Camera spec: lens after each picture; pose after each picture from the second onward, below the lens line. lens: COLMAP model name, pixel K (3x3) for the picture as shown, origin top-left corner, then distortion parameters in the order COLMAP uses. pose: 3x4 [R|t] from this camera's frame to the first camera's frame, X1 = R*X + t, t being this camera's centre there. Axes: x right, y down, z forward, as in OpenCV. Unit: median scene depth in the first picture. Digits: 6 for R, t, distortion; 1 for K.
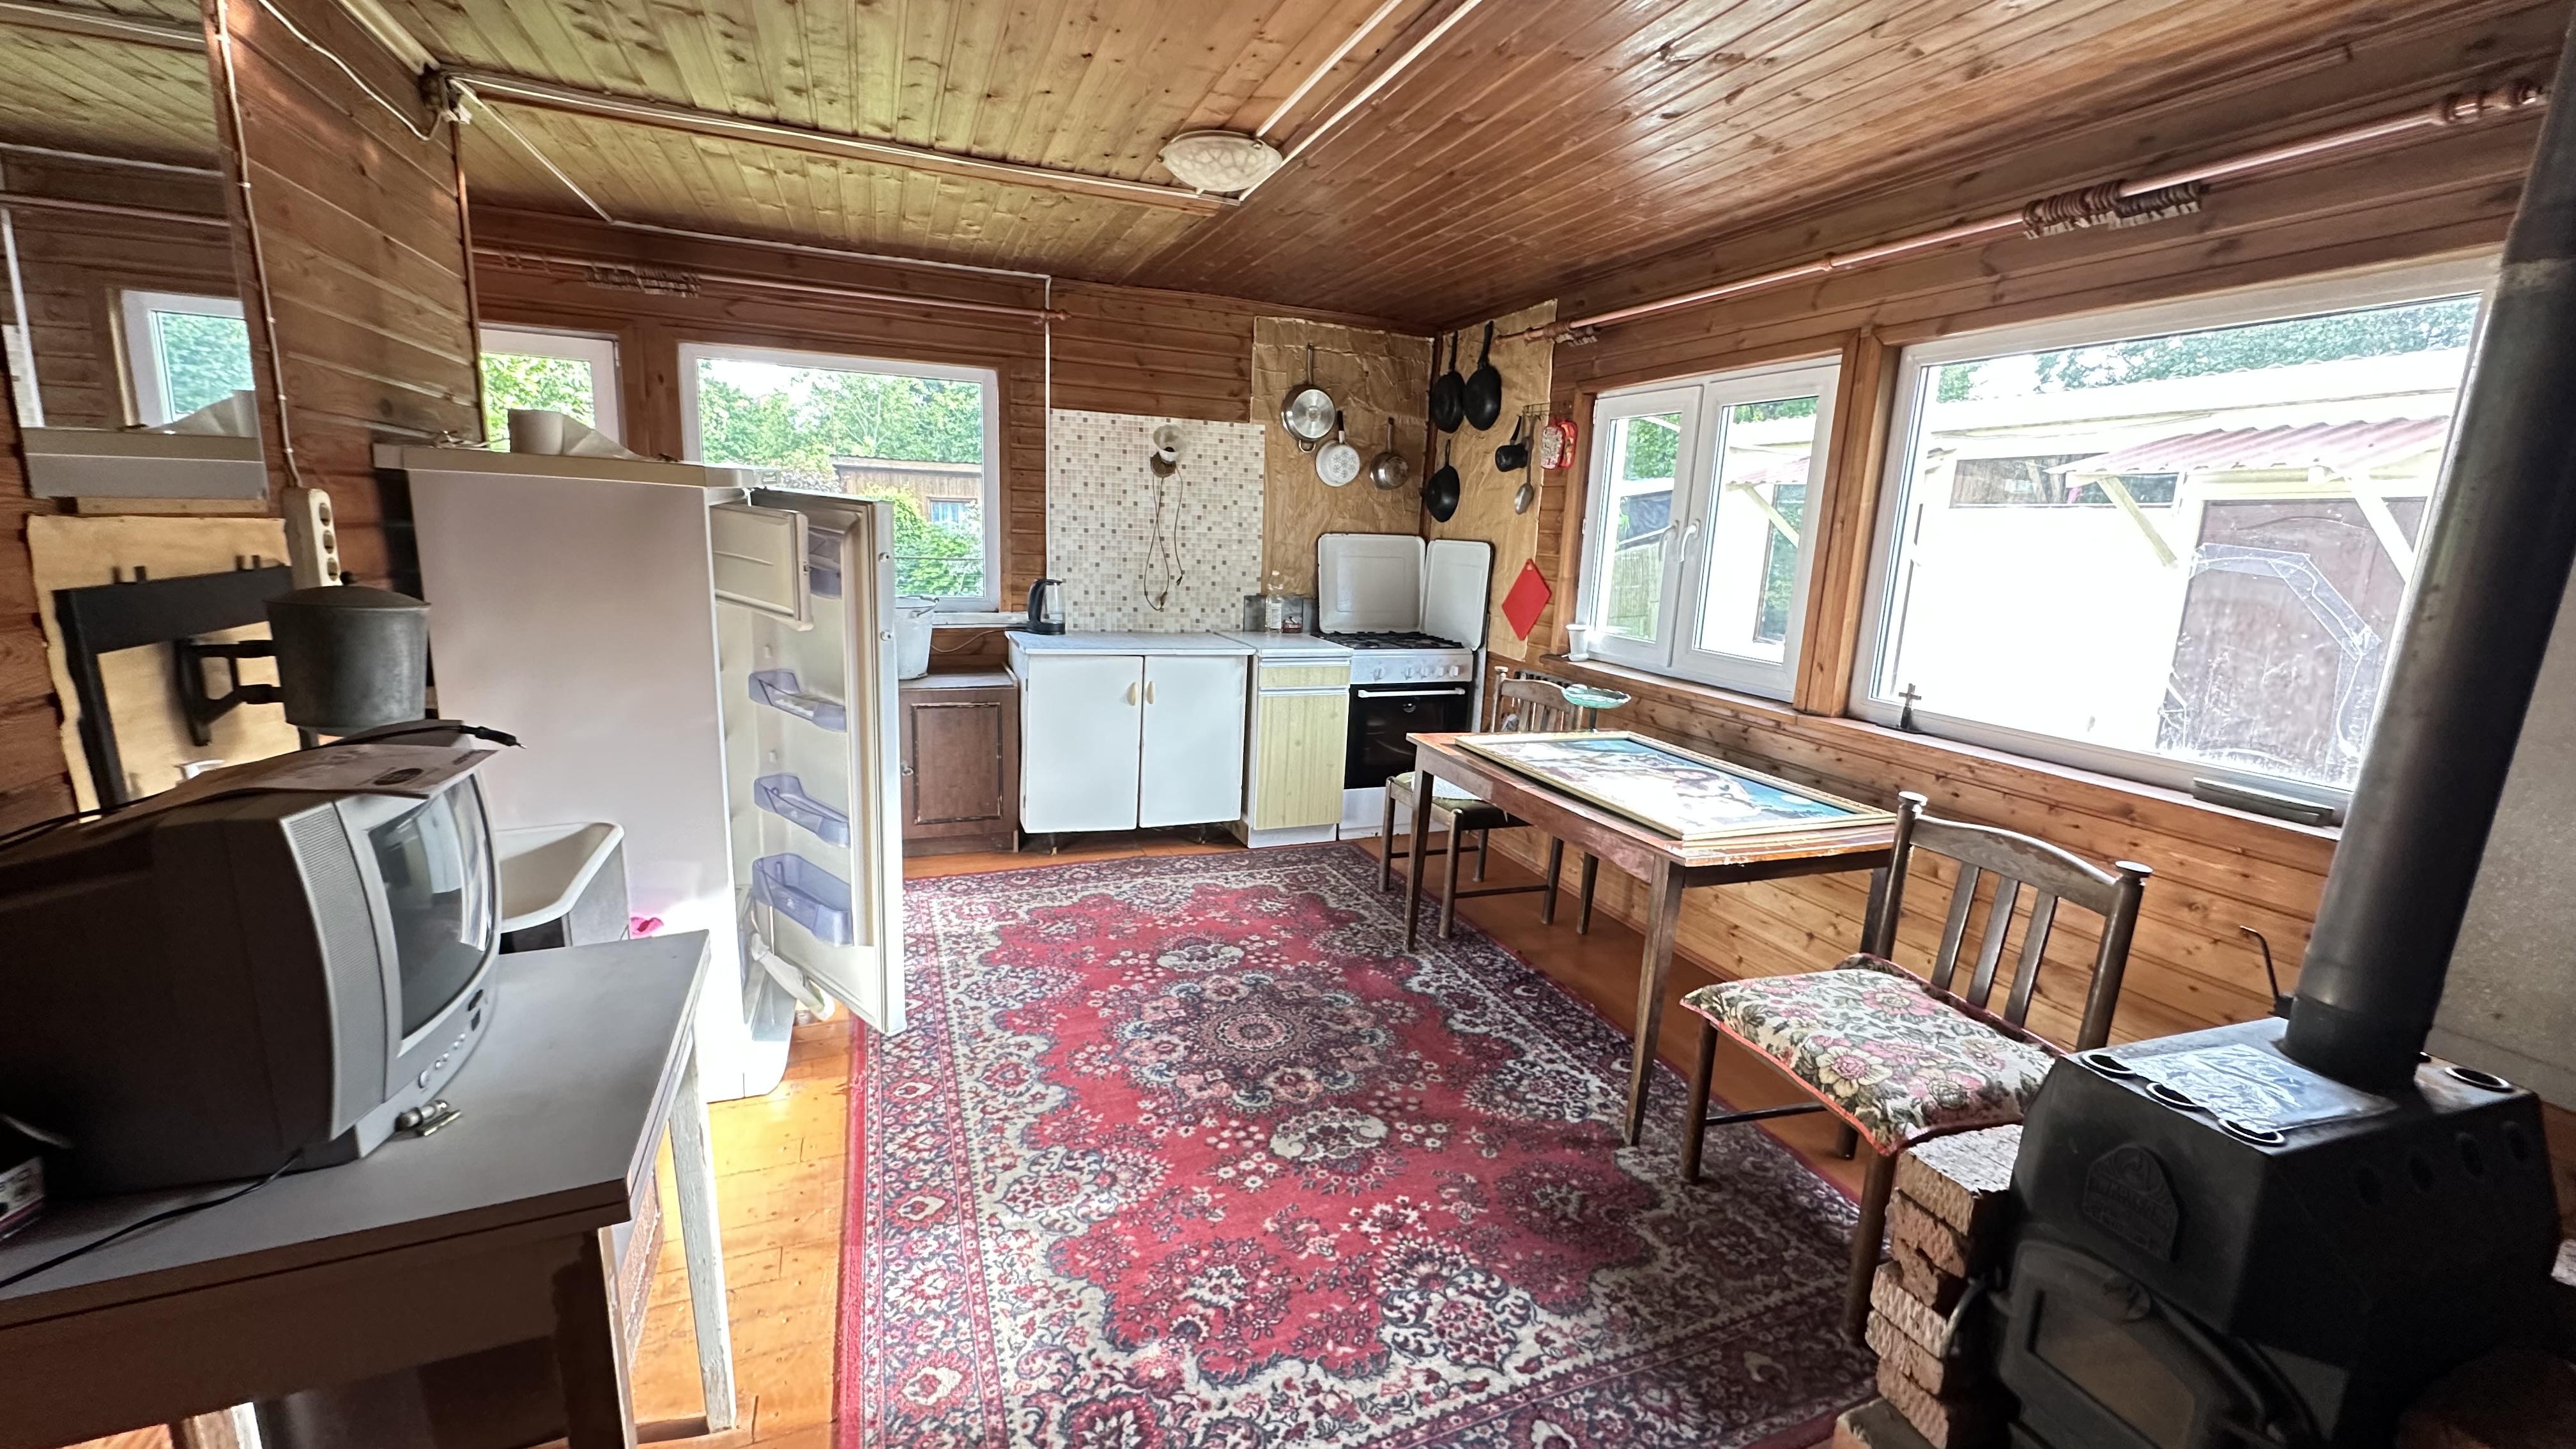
lens RADIAL K [[1027.8, 0, 1290.6], [0, 1027.8, 722.1], [0, 0, 1]] dist [-0.003137, 0.000726]
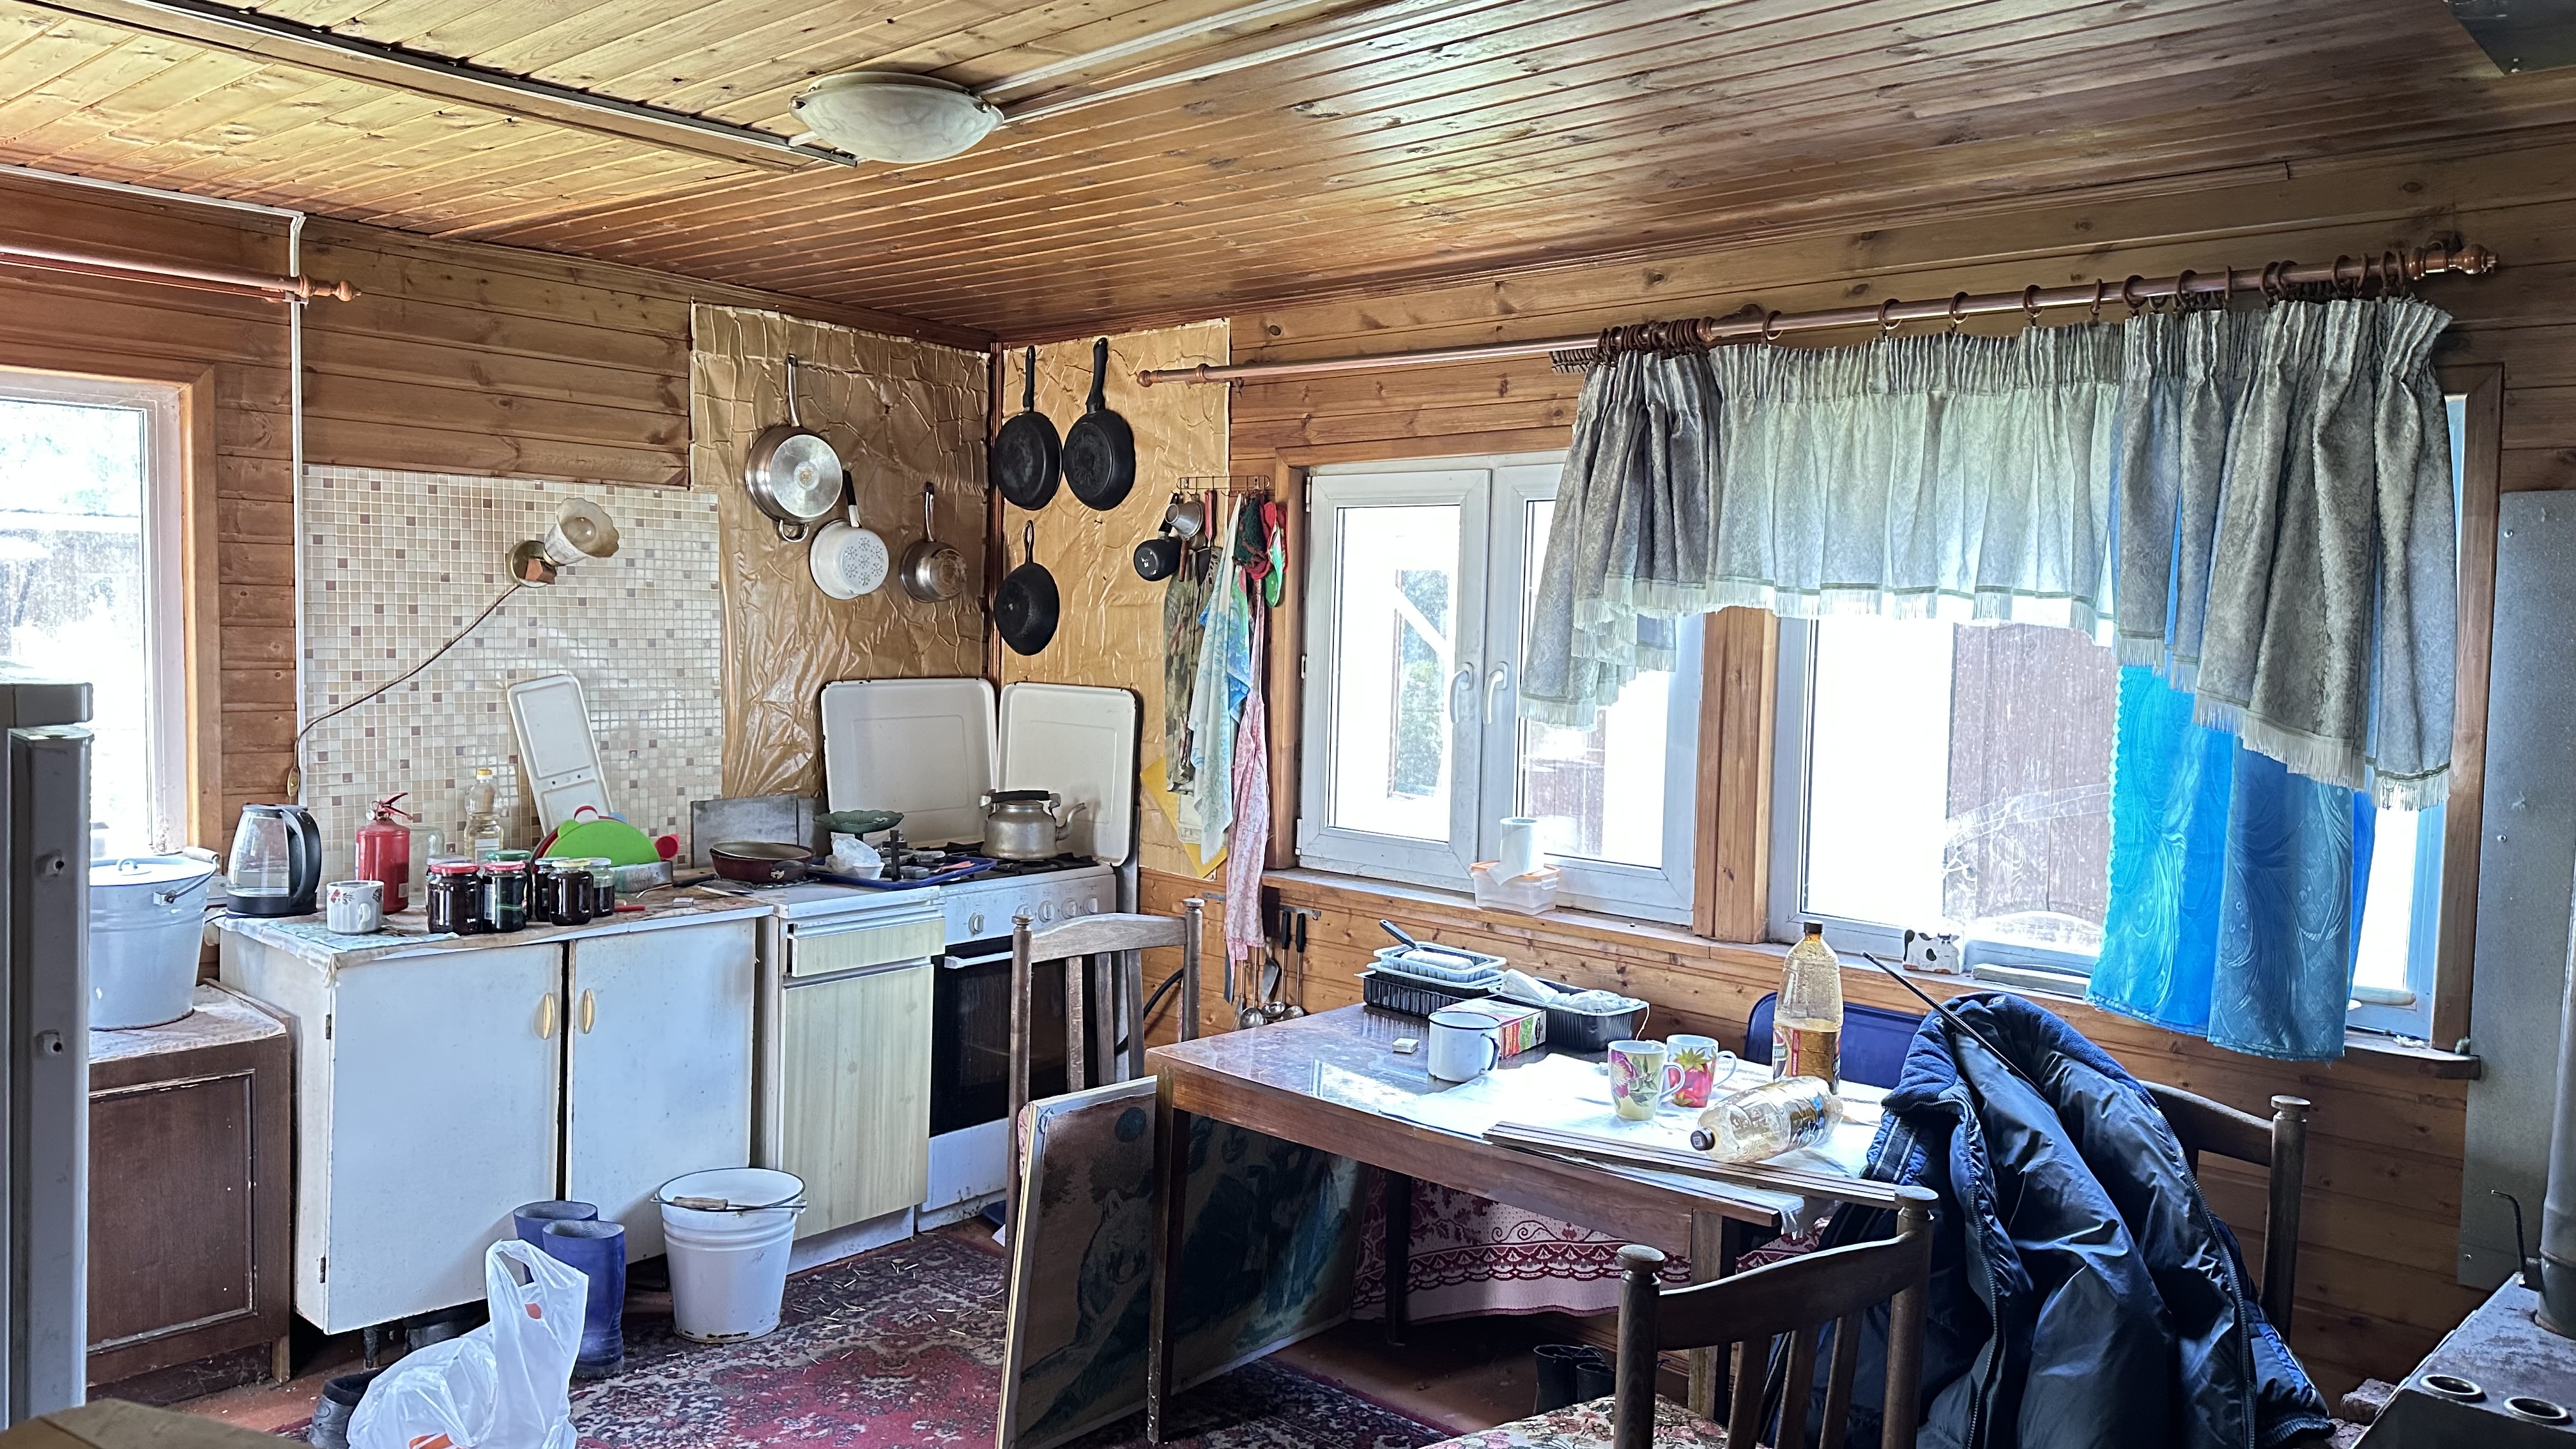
lens RADIAL K [[1805.2, 0, 1295.3], [0, 1805.2, 720.6], [0, 0, 1]] dist [0.070433, -0.086710]
pose [[0.895535, -0.046010, 0.442606, -0.294538], [0.099182, 0.990258, -0.097736, -0.065314], [-0.433797, 0.131425, 0.891374, 0.007825]]
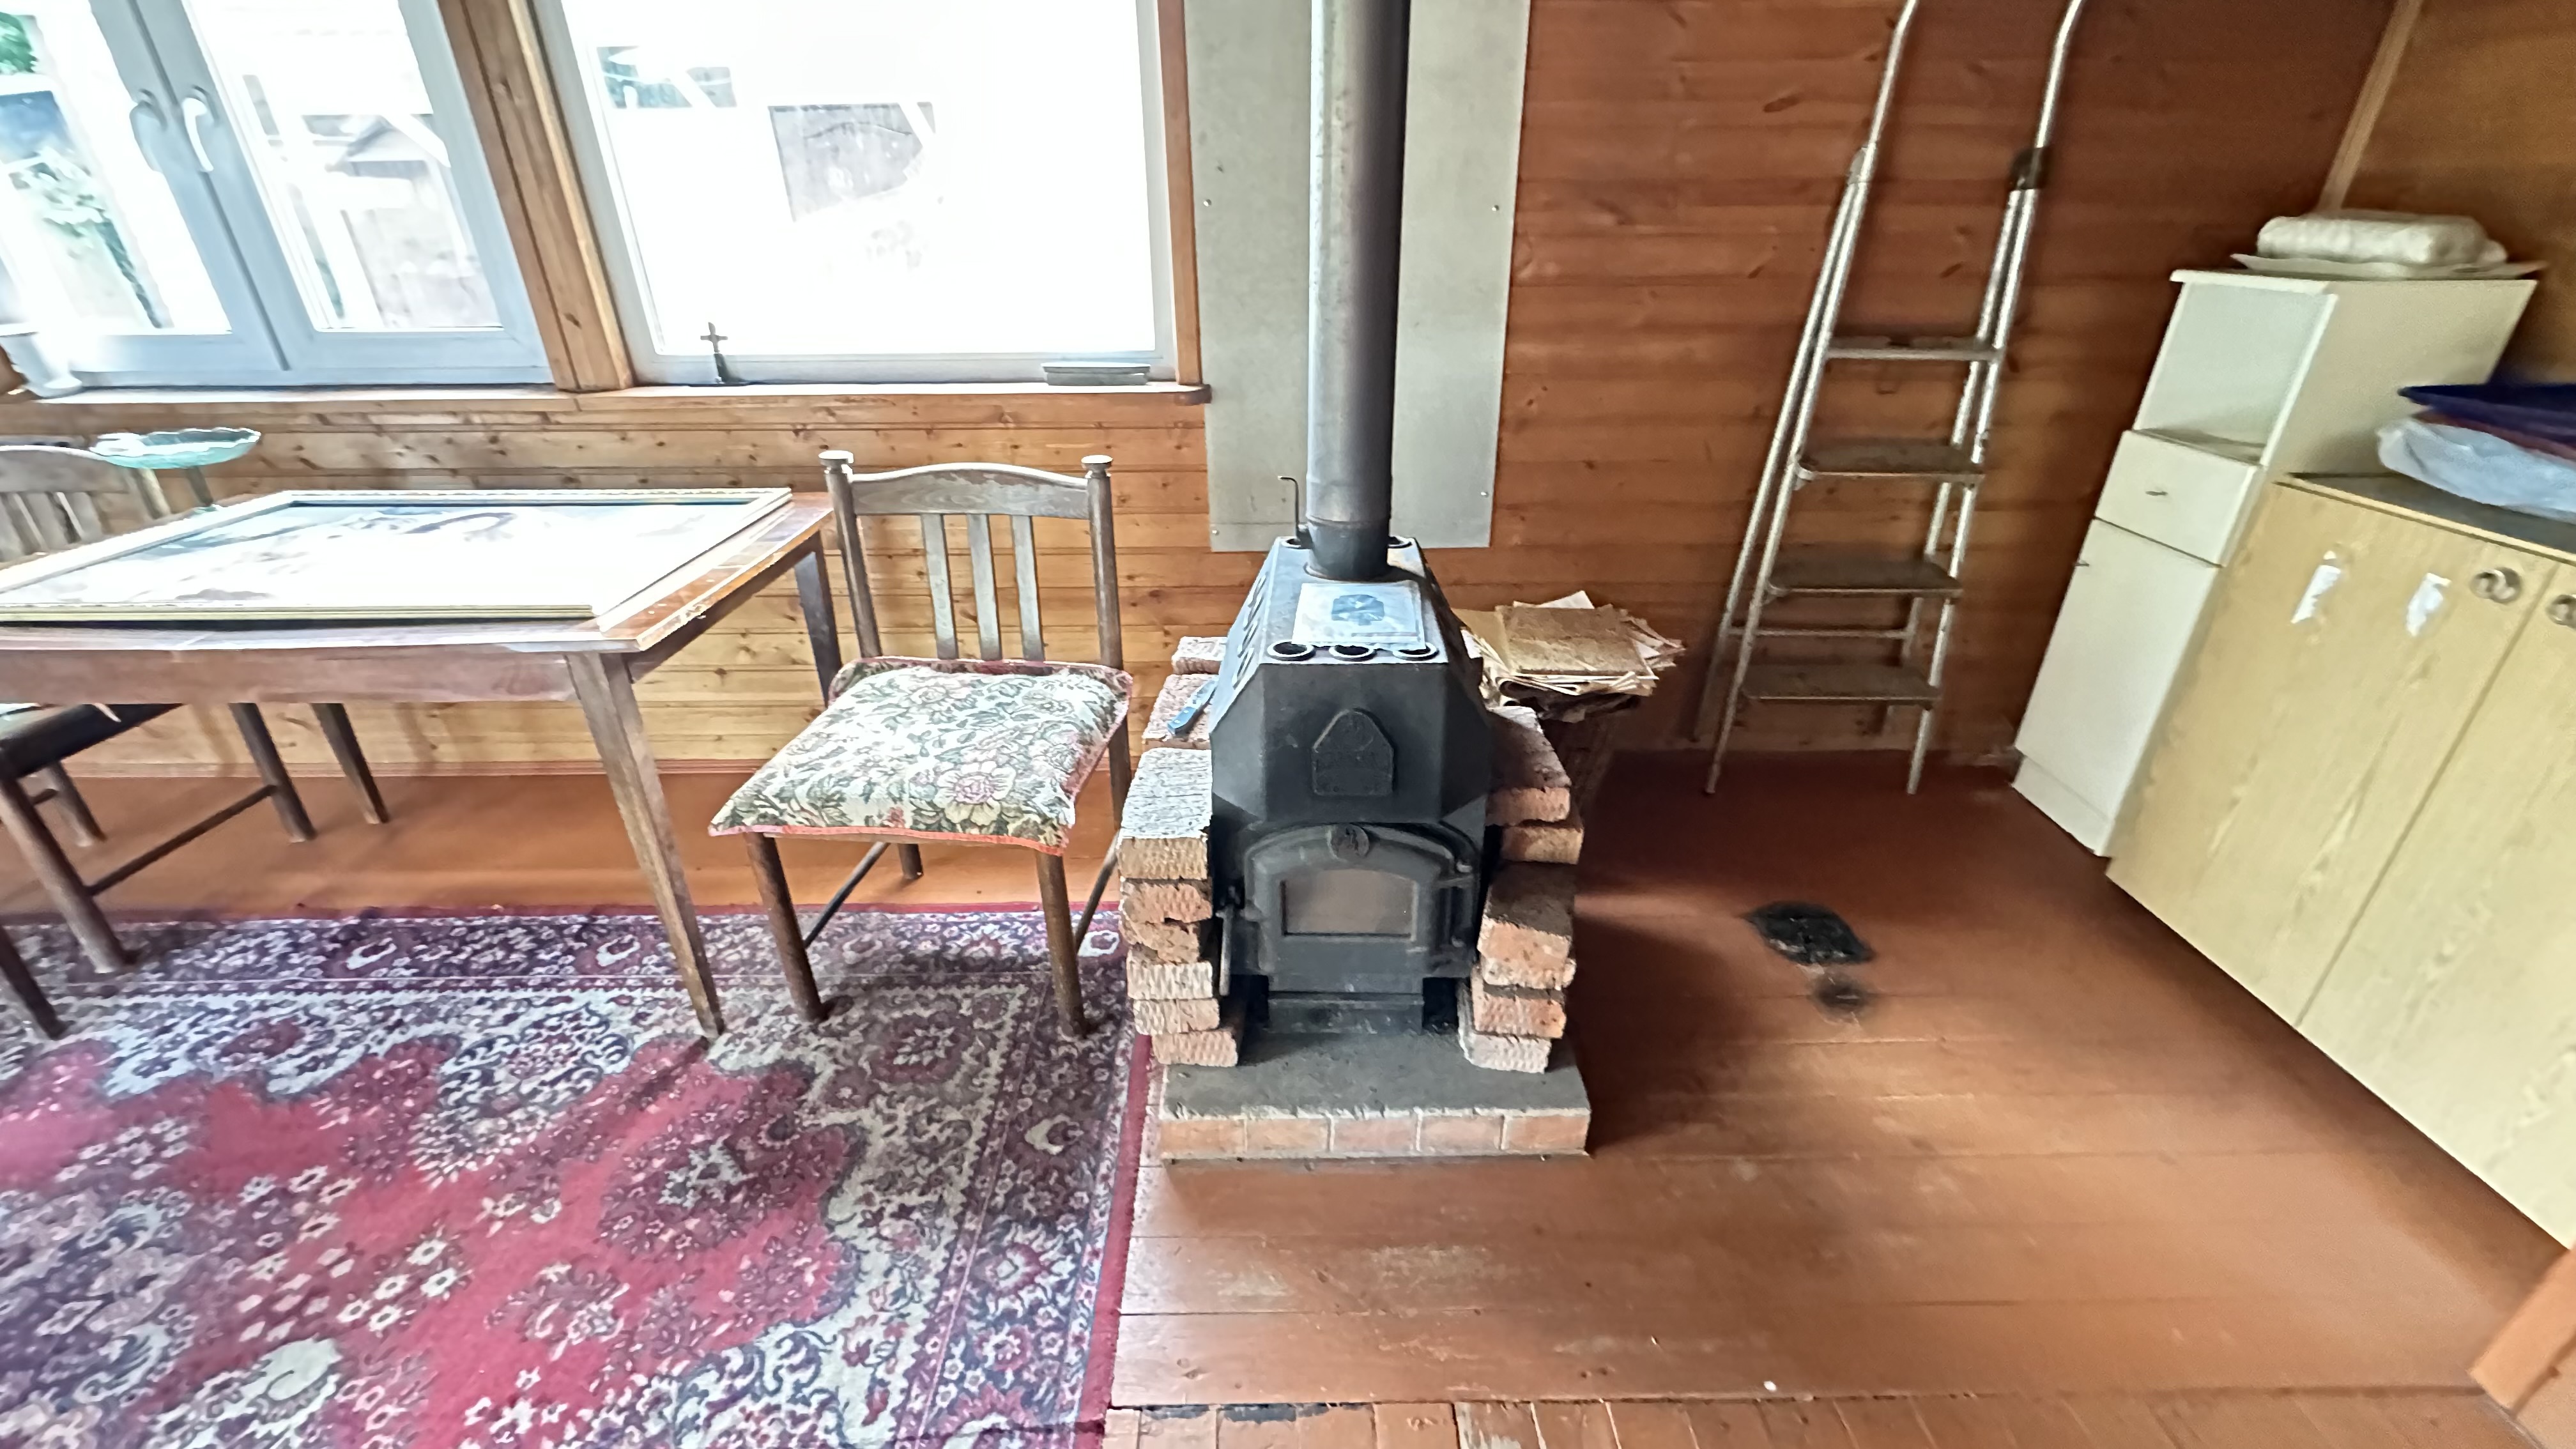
lens RADIAL K [[1027.8, 0, 1293.1], [0, 1027.8, 722.3], [0, 0, 1]] dist [-0.003137, 0.000726]
pose [[0.351653, -0.463679, 0.813229, -0.009839], [0.199799, 0.885872, 0.418702, -0.005083], [-0.914560, 0.015245, 0.404163, 0.267314]]
